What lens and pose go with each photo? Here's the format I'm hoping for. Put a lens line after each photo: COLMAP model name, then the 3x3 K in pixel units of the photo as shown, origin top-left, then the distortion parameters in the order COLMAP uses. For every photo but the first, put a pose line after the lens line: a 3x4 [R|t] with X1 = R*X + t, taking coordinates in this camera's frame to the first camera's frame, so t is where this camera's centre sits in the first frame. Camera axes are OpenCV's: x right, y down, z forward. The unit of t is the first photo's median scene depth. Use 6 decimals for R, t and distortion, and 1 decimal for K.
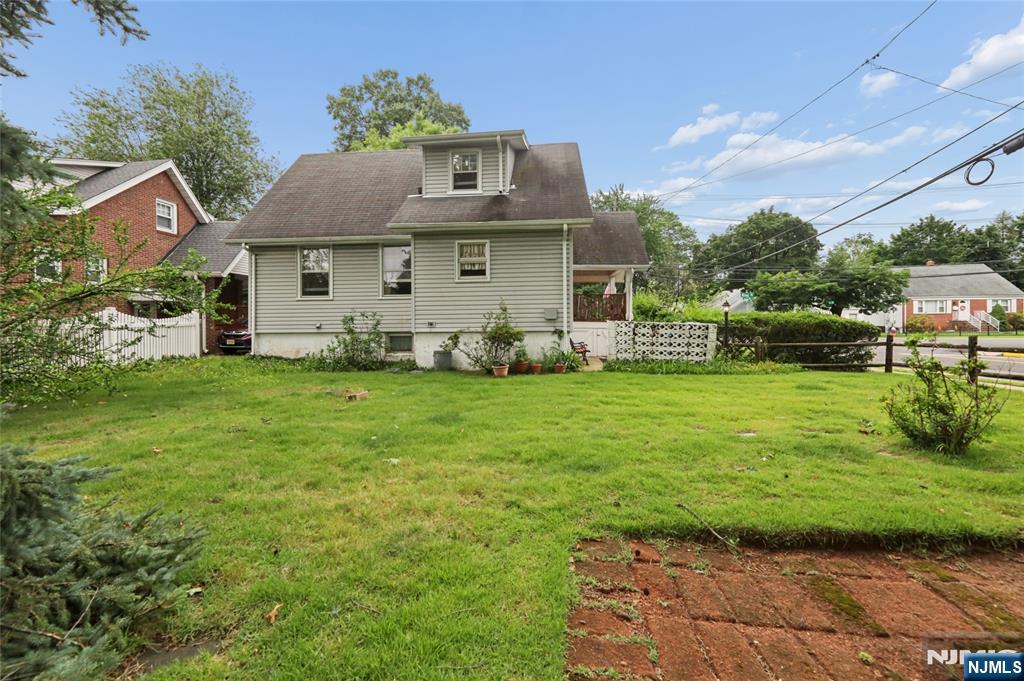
lens RADIAL K [[416.9, 0, 512.0], [0, 416.9, 340.5], [0, 0, 1]] dist [0.013945, -0.000486]
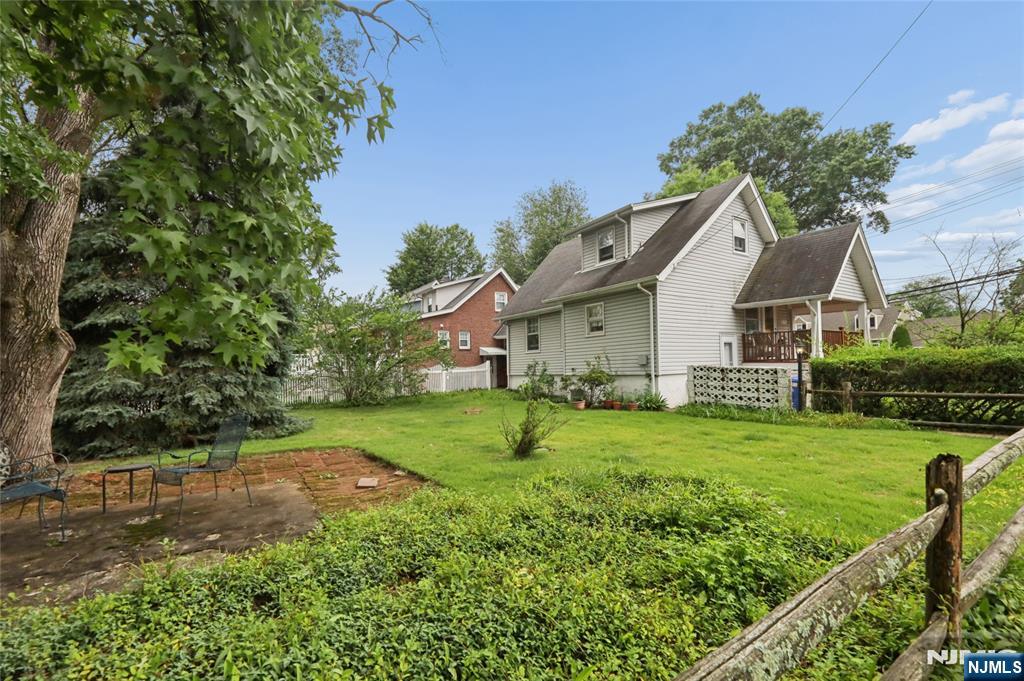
lens RADIAL K [[445.1, 0, 510.5], [0, 445.1, 362.2], [0, 0, 1]] dist [0.000847, 0.000086]
pose [[0.635723, -0.020799, -0.771637, 0.809295], [-0.008603, 0.999384, -0.034026, -0.012661], [0.771869, 0.028269, 0.635153, -0.060504]]
